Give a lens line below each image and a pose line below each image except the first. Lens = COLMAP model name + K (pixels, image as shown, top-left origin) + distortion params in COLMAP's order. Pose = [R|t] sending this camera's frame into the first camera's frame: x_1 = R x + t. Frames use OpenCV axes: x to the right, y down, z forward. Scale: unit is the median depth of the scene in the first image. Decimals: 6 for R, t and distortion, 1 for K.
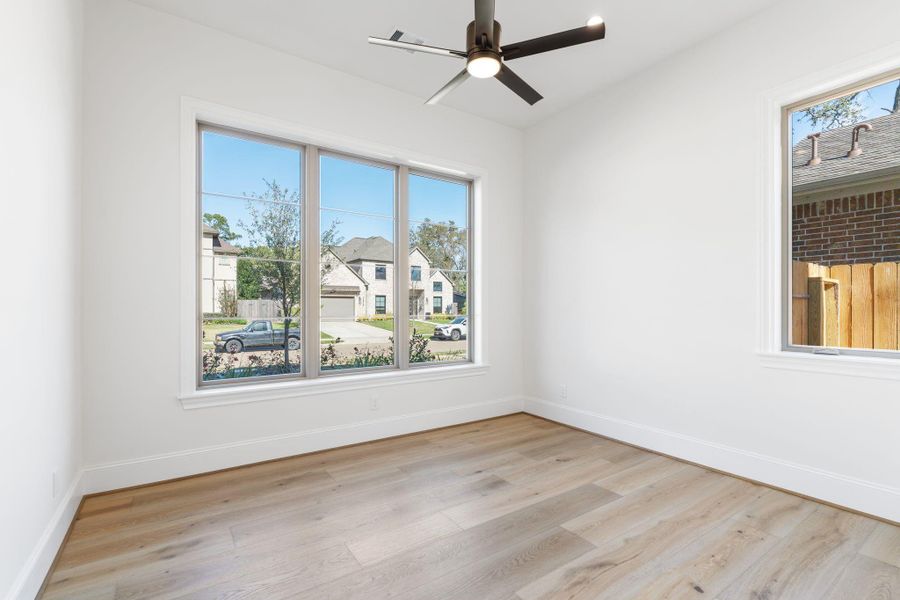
lens RADIAL K [[403.2, 0, 450.0], [0, 403.2, 303.0], [0, 0, 1]] dist [-0.004112, 0.000021]
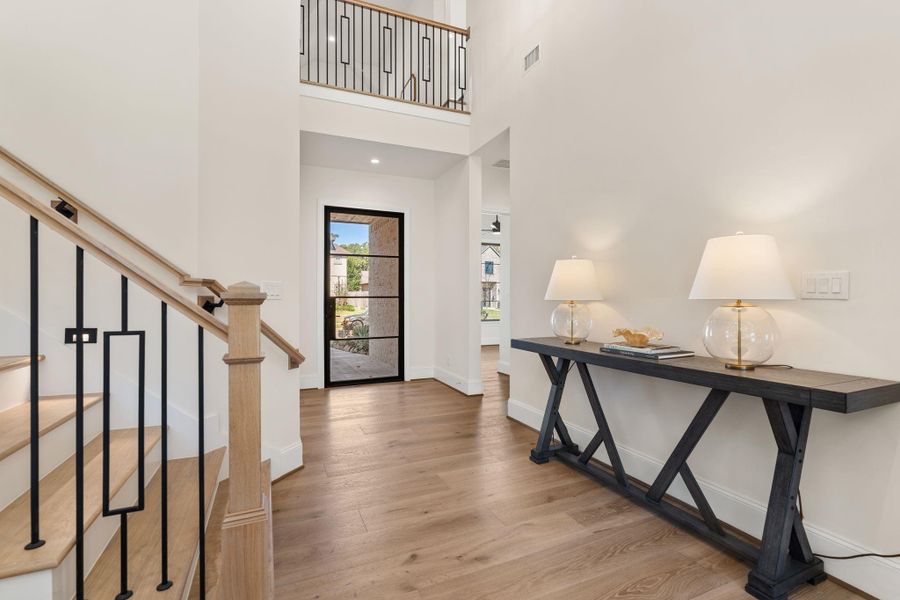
lens RADIAL K [[403.2, 0, 450.9], [0, 403.2, 297.3], [0, 0, 1]] dist [-0.004112, 0.000021]
pose [[0.984352, -0.002691, -0.176194, 0.010660], [0.004077, 0.999963, 0.007509, 0.000975], [0.176168, -0.008110, 0.984327, -0.151856]]
